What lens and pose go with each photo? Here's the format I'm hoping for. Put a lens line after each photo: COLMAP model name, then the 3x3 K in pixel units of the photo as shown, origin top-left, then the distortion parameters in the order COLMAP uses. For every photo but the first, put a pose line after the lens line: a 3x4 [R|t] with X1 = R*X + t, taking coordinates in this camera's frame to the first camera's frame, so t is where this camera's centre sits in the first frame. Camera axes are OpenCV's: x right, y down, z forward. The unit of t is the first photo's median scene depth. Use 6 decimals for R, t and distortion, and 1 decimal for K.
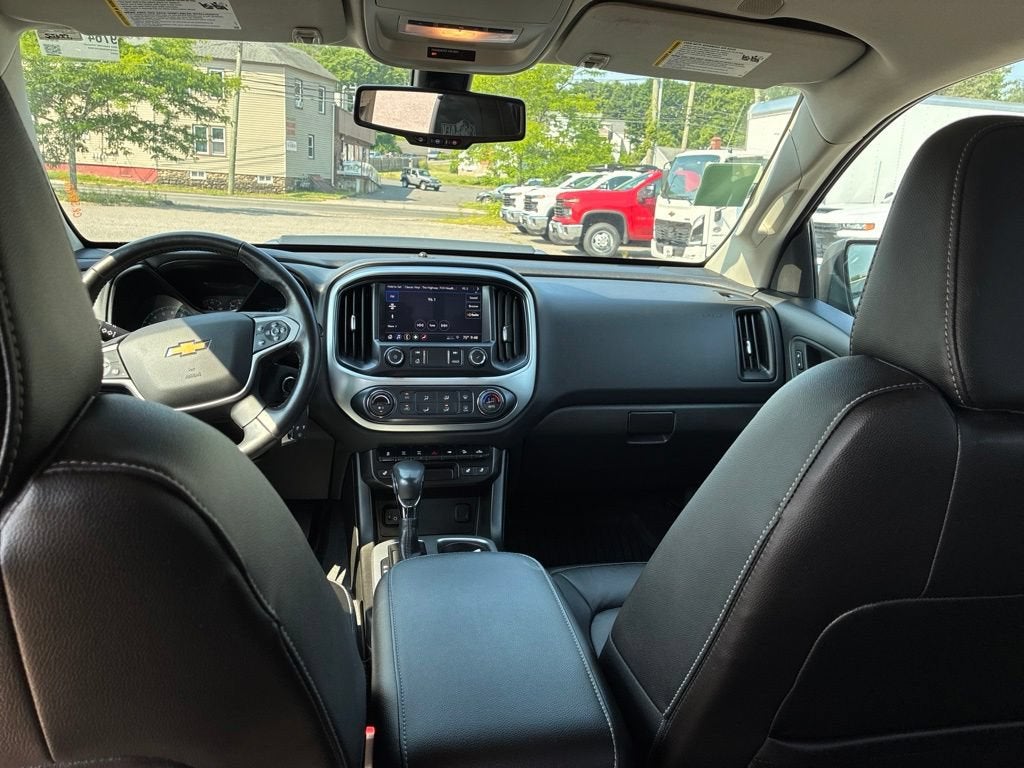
lens RADIAL K [[776.3, 0, 515.6], [0, 776.3, 358.7], [0, 0, 1]] dist [0.057095, -0.072510]
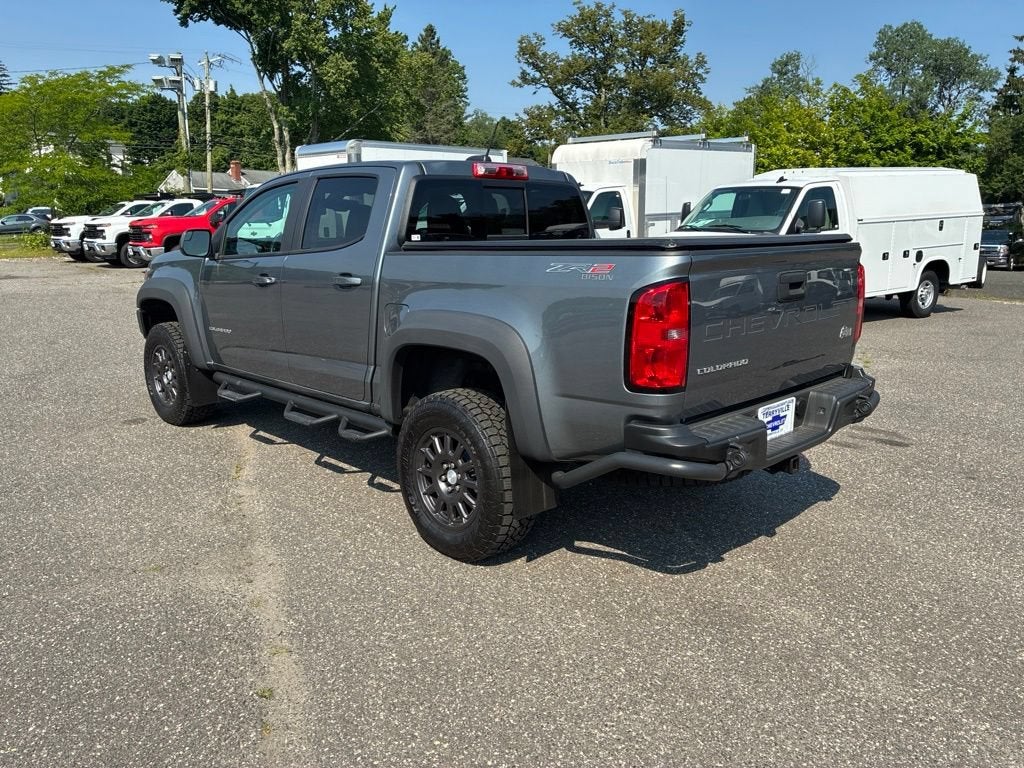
lens RADIAL K [[776.3, 0, 515.6], [0, 776.3, 358.7], [0, 0, 1]] dist [0.057095, -0.072510]
pose [[0.830668, -0.146401, 0.537175, -0.079356], [0.159167, 0.986987, 0.022862, 0.029170], [-0.533532, 0.066510, 0.843161, -0.149862]]
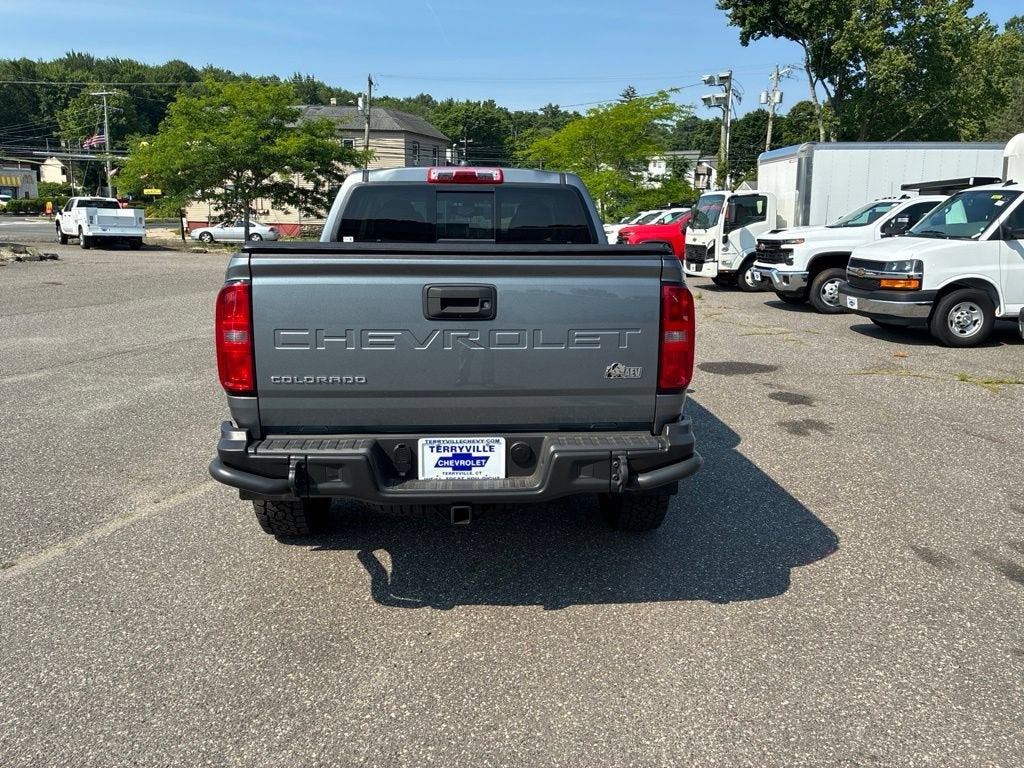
lens RADIAL K [[776.7, 0, 522.7], [0, 776.7, 354.4], [0, 0, 1]] dist [0.054874, -0.070948]
pose [[0.991004, -0.022851, -0.131865, 0.039465], [0.015417, 0.998248, -0.057121, 0.039992], [0.132939, 0.054575, 0.989621, -0.169888]]
